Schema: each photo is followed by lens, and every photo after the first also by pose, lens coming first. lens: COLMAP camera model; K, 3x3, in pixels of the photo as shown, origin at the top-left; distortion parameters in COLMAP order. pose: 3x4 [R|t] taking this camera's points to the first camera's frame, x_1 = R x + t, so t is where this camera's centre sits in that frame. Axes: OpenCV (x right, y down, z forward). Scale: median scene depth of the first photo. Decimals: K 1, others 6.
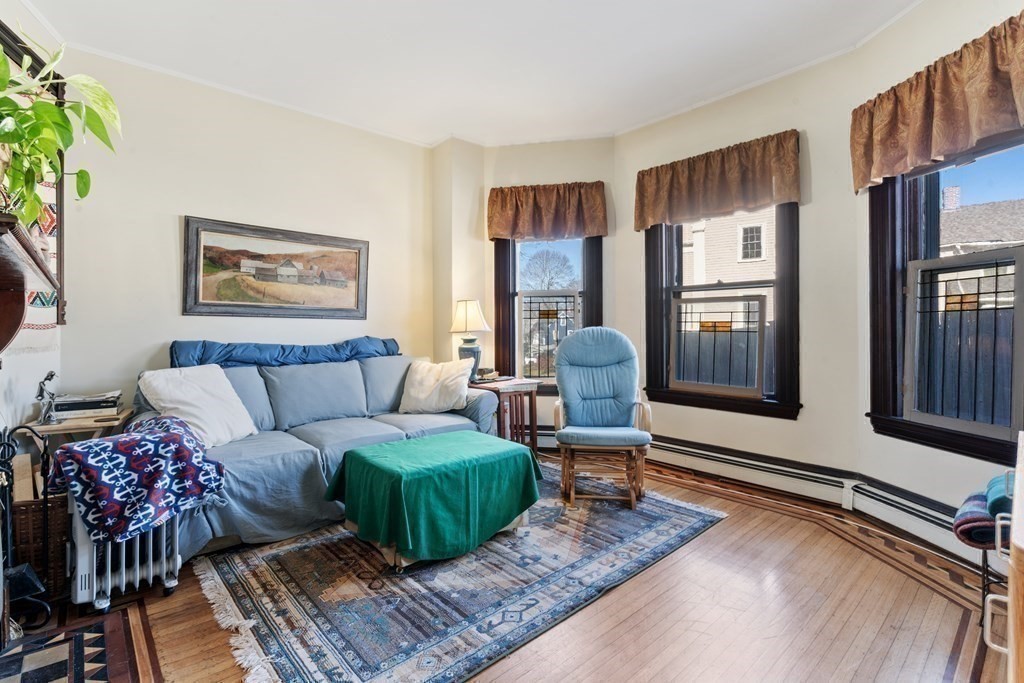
lens RADIAL K [[475.2, 0, 510.5], [0, 475.2, 332.2], [0, 0, 1]] dist [-0.001115, -0.000062]
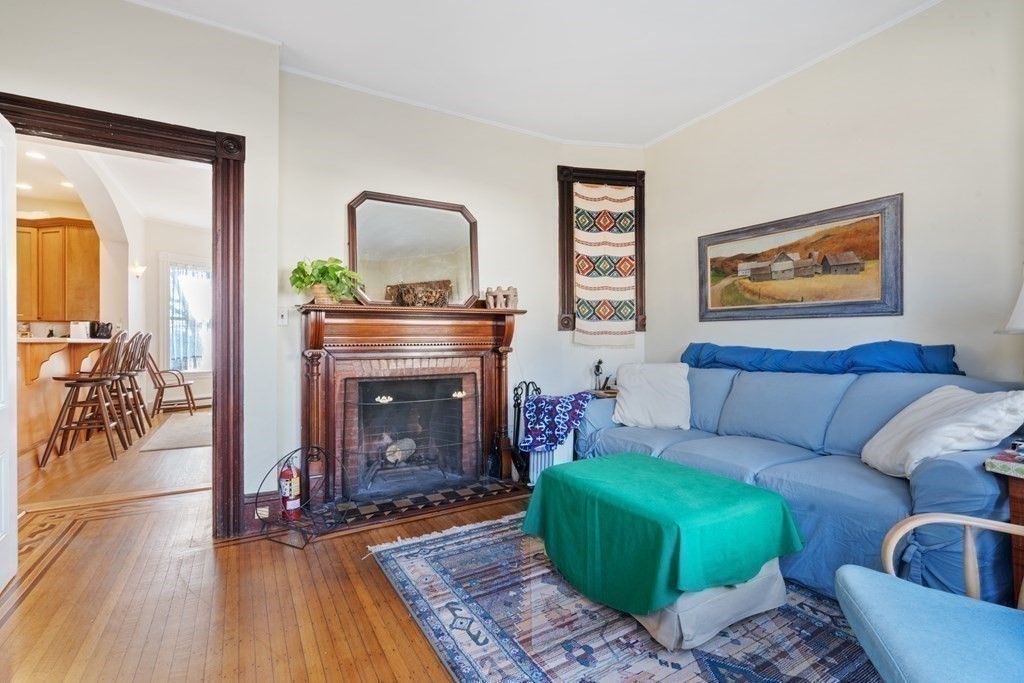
lens RADIAL K [[475.2, 0, 512.9], [0, 475.2, 343.7], [0, 0, 1]] dist [-0.001115, -0.000062]
pose [[-0.209065, 0.004585, -0.977891, 0.566961], [-0.004996, 0.999971, 0.005757, 0.014824], [0.977889, 0.006089, -0.209036, 0.797989]]
